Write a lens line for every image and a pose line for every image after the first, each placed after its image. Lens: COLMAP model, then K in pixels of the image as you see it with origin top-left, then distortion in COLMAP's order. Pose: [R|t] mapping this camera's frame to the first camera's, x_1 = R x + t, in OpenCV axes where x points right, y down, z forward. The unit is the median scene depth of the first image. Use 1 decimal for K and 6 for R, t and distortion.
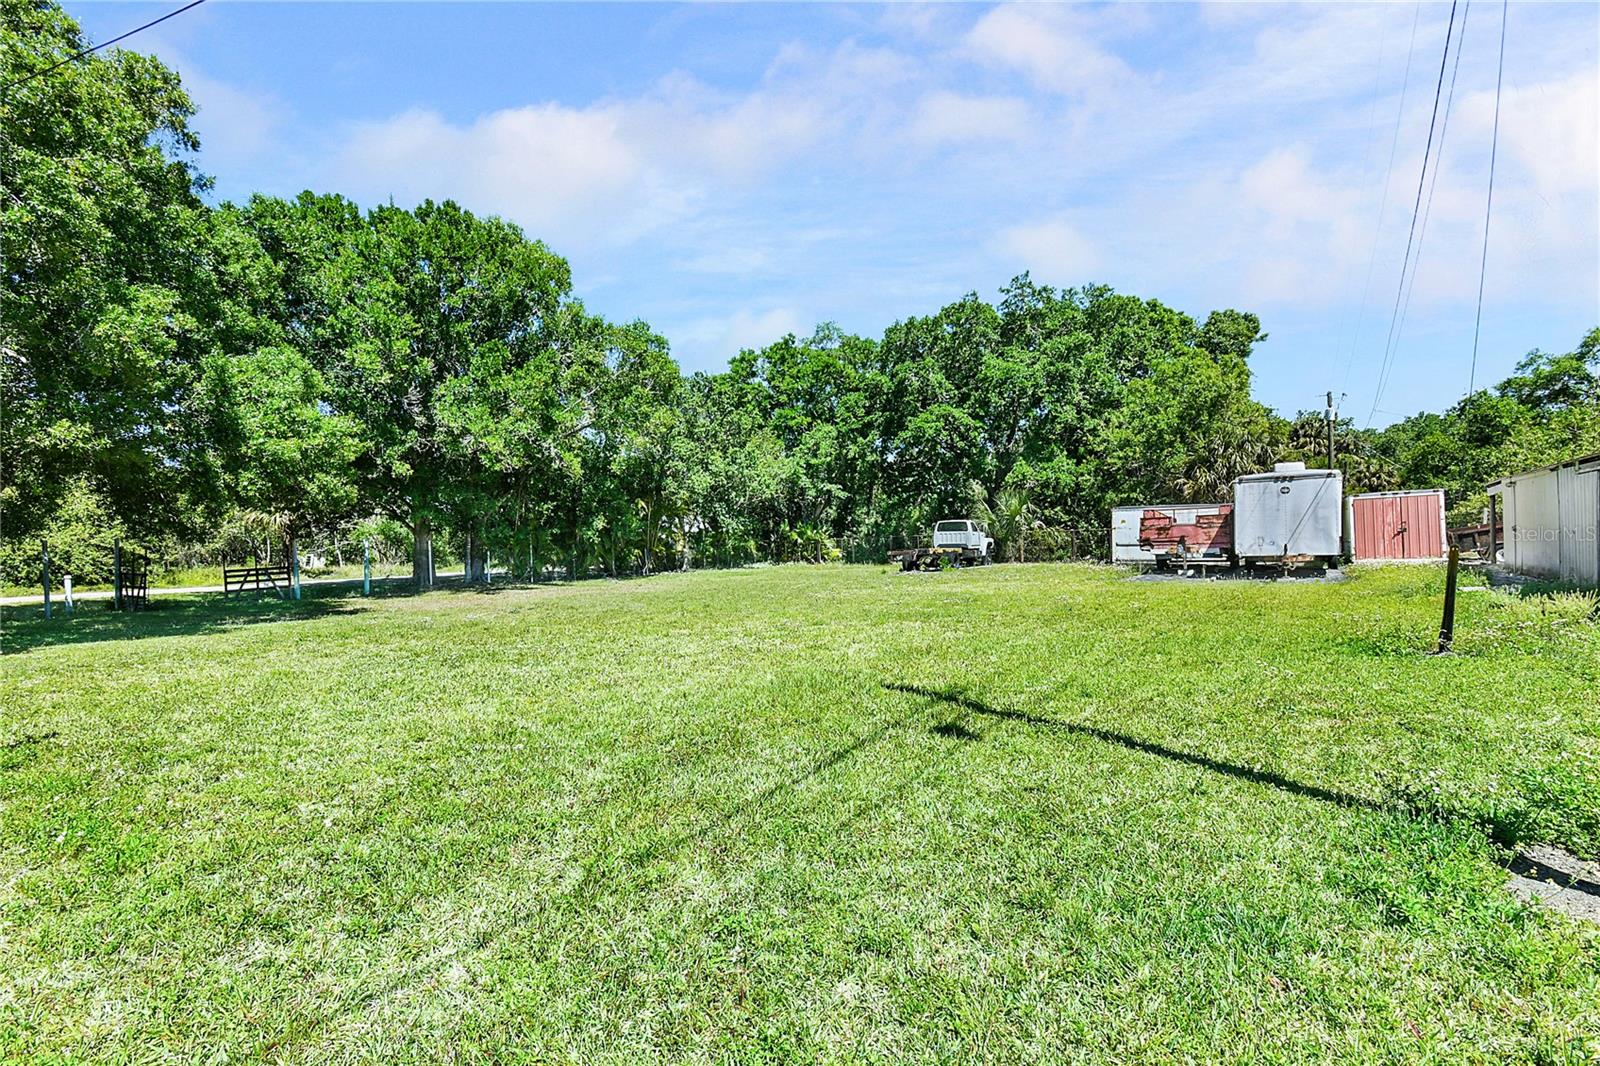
lens RADIAL K [[758.1, 0, 795.3], [0, 758.1, 552.2], [0, 0, 1]] dist [0.068702, -0.042182]
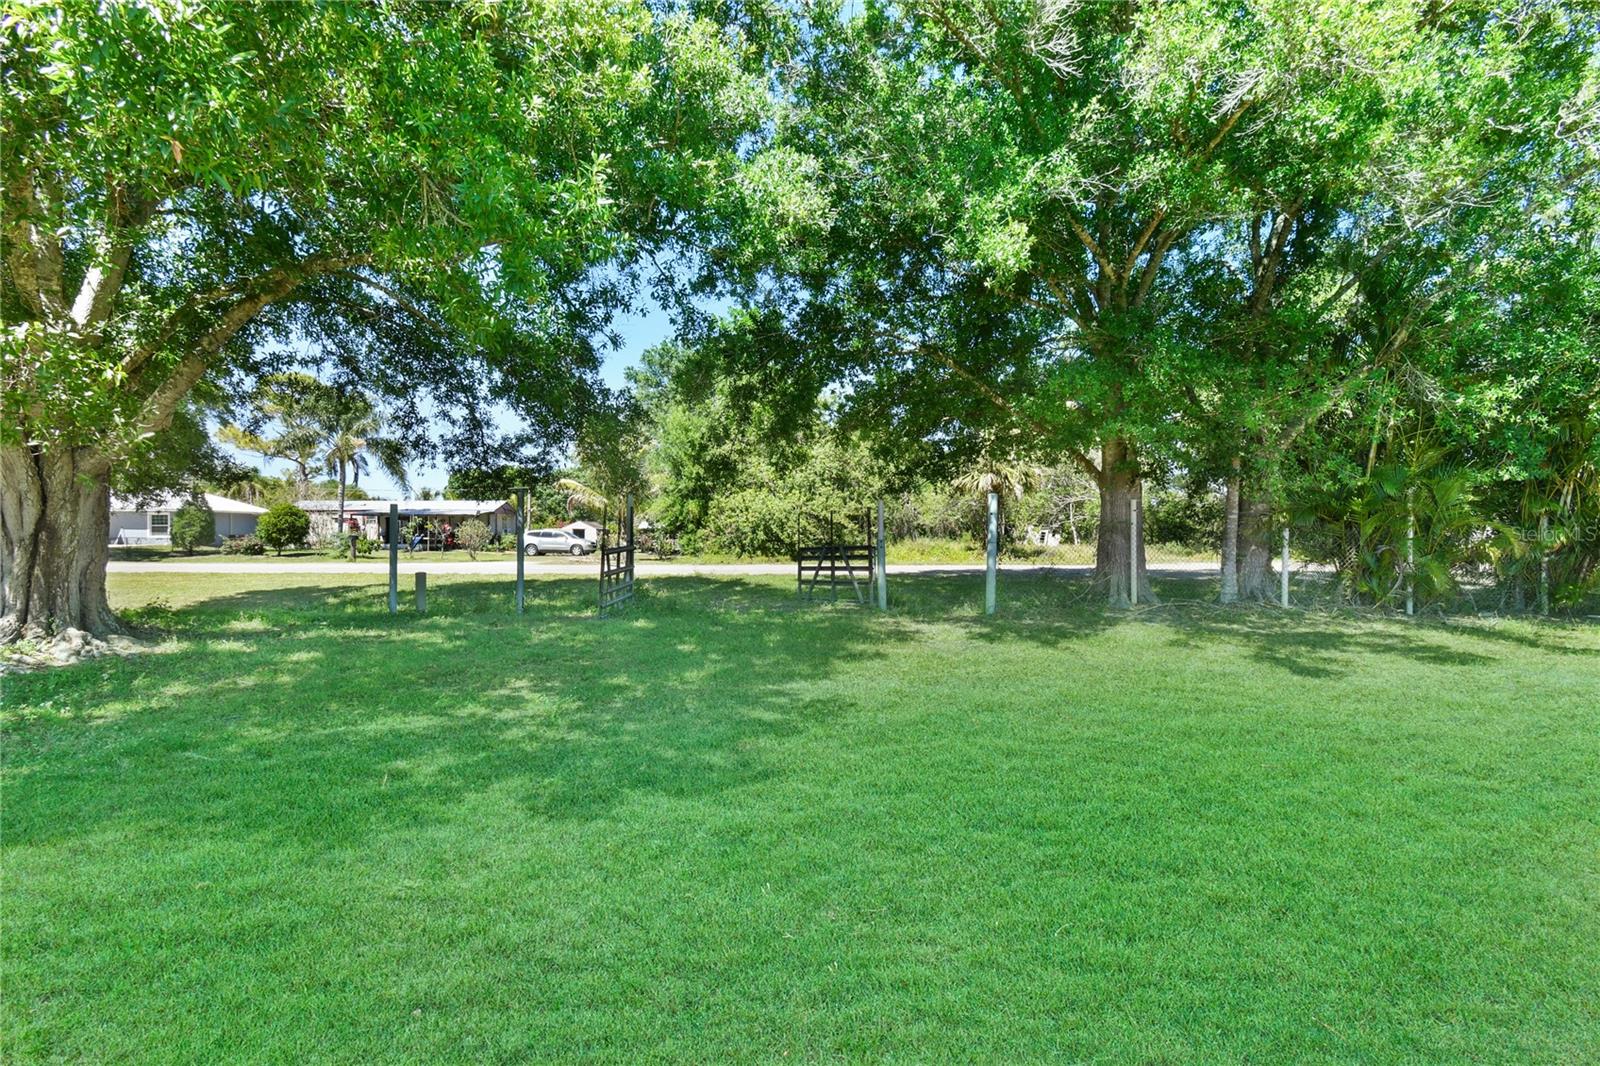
lens RADIAL K [[758.1, 0, 795.3], [0, 758.1, 552.2], [0, 0, 1]] dist [0.068702, -0.042182]
pose [[0.583939, 0.053871, -0.810008, -0.170063], [-0.034085, 0.998543, 0.041837, 0.002420], [0.811082, 0.003179, 0.584924, 0.423983]]
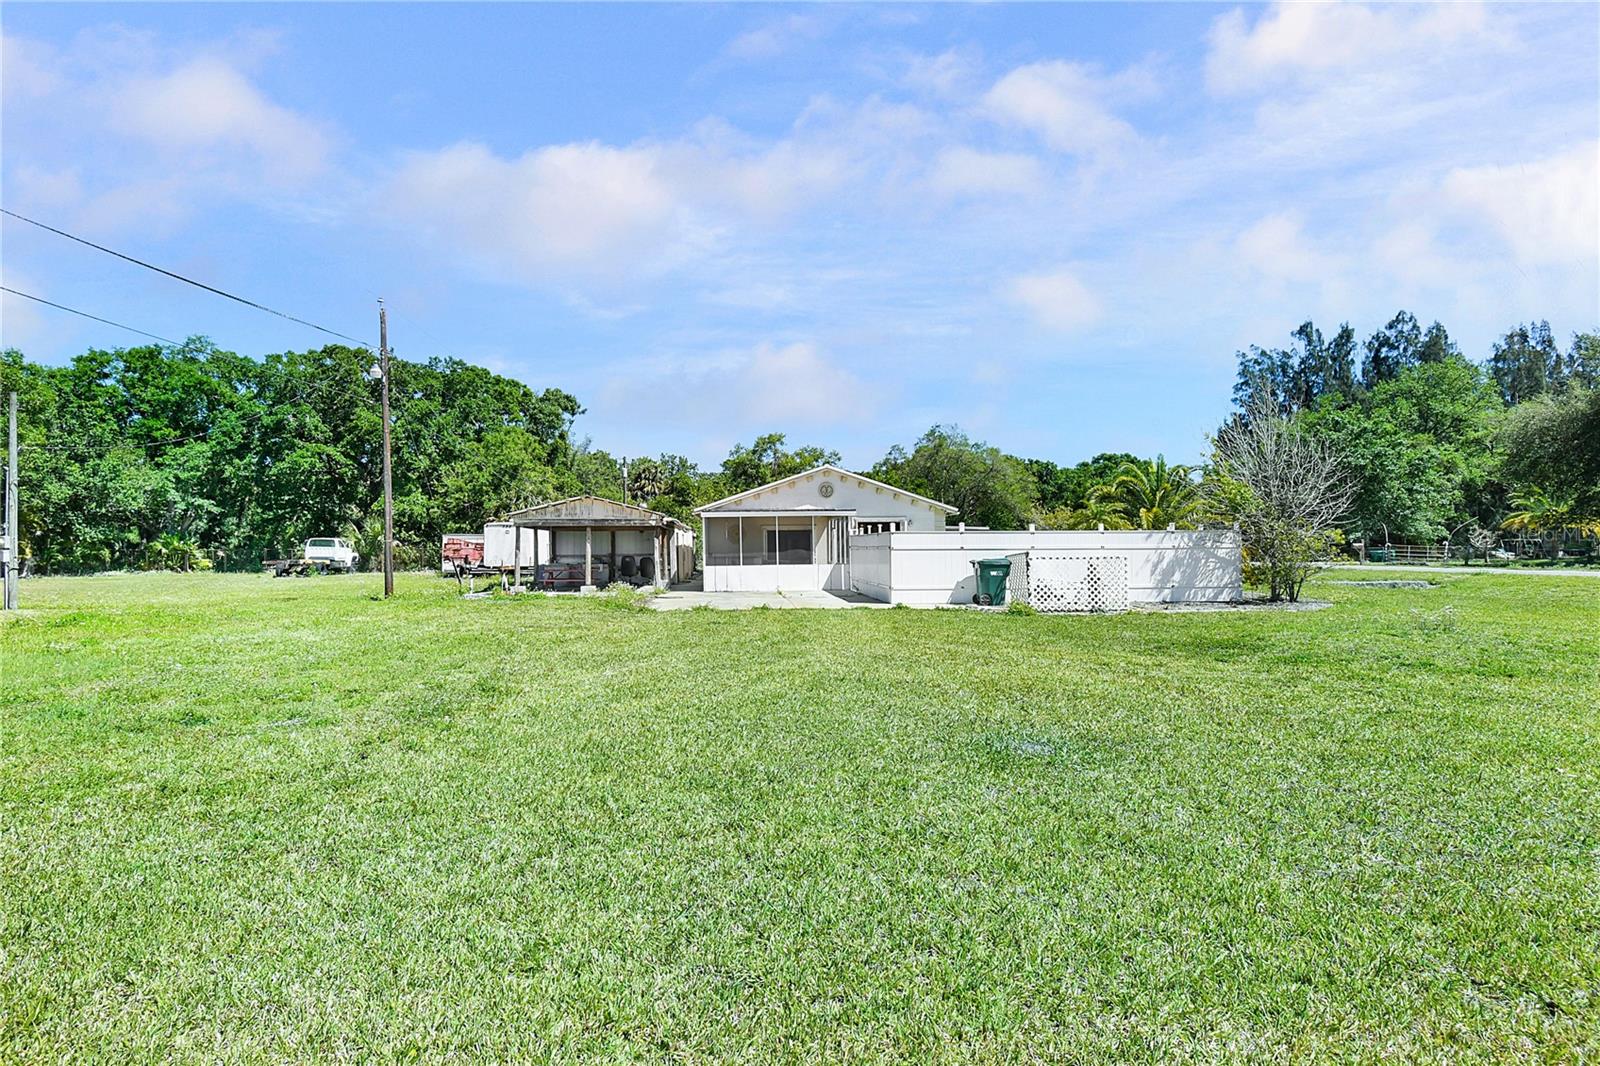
lens RADIAL K [[908.3, 0, 792.7], [0, 908.3, 535.3], [0, 0, 1]] dist [0.039923, -0.032406]
pose [[0.793216, 0.039567, 0.607653, -0.090224], [-0.014982, 0.998853, -0.045482, 0.010046], [-0.608756, 0.026973, 0.792899, -0.623824]]
